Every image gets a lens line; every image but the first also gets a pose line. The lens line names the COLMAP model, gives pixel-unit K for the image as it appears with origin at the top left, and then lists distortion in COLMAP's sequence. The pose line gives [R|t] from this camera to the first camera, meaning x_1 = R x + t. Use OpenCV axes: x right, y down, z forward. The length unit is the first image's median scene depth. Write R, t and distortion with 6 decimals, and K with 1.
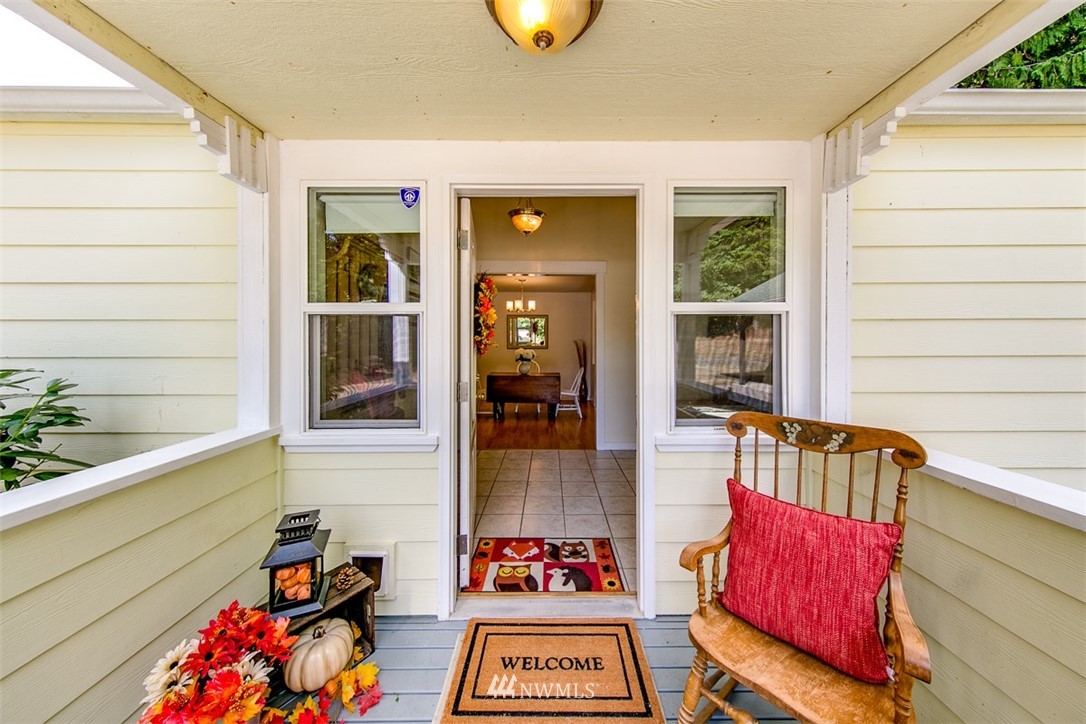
lens RADIAL K [[351.7, 0, 550.8], [0, 351.7, 340.3], [0, 0, 1]] dist [0.002014, -0.000136]
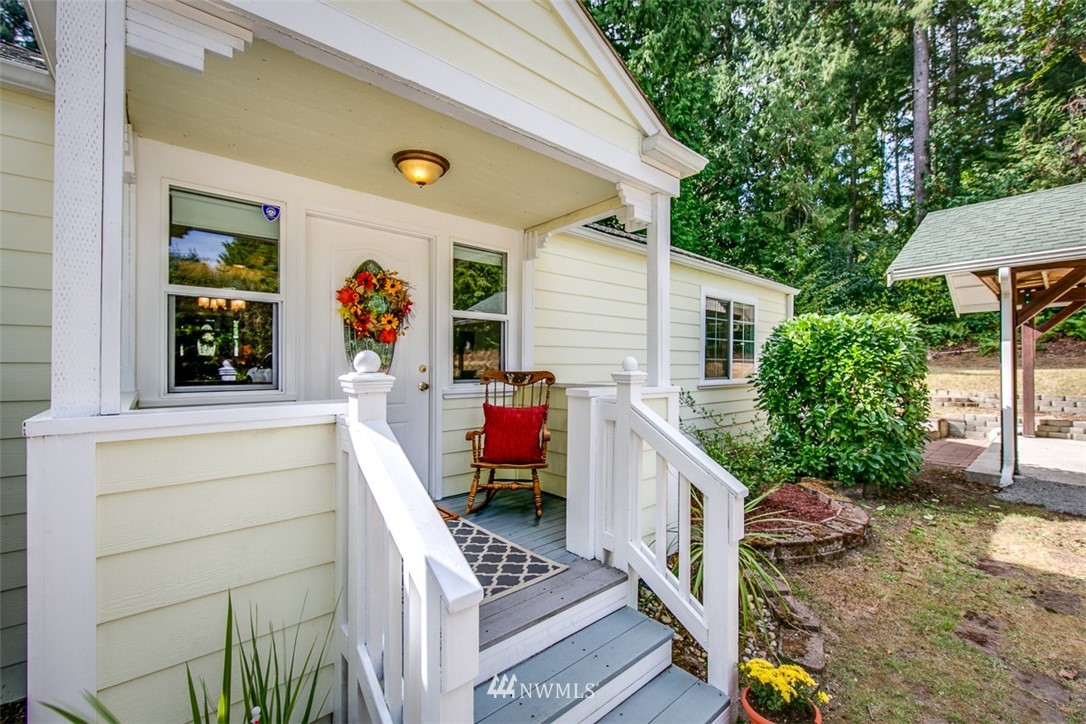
lens RADIAL K [[450.7, 0, 539.0], [0, 450.7, 363.5], [0, 0, 1]] dist [0.003069, -0.000864]
pose [[0.774270, 0.008209, 0.632802, -0.751105], [-0.001632, 0.999938, -0.010975, 0.186978], [-0.632854, 0.007465, 0.774235, -1.006855]]
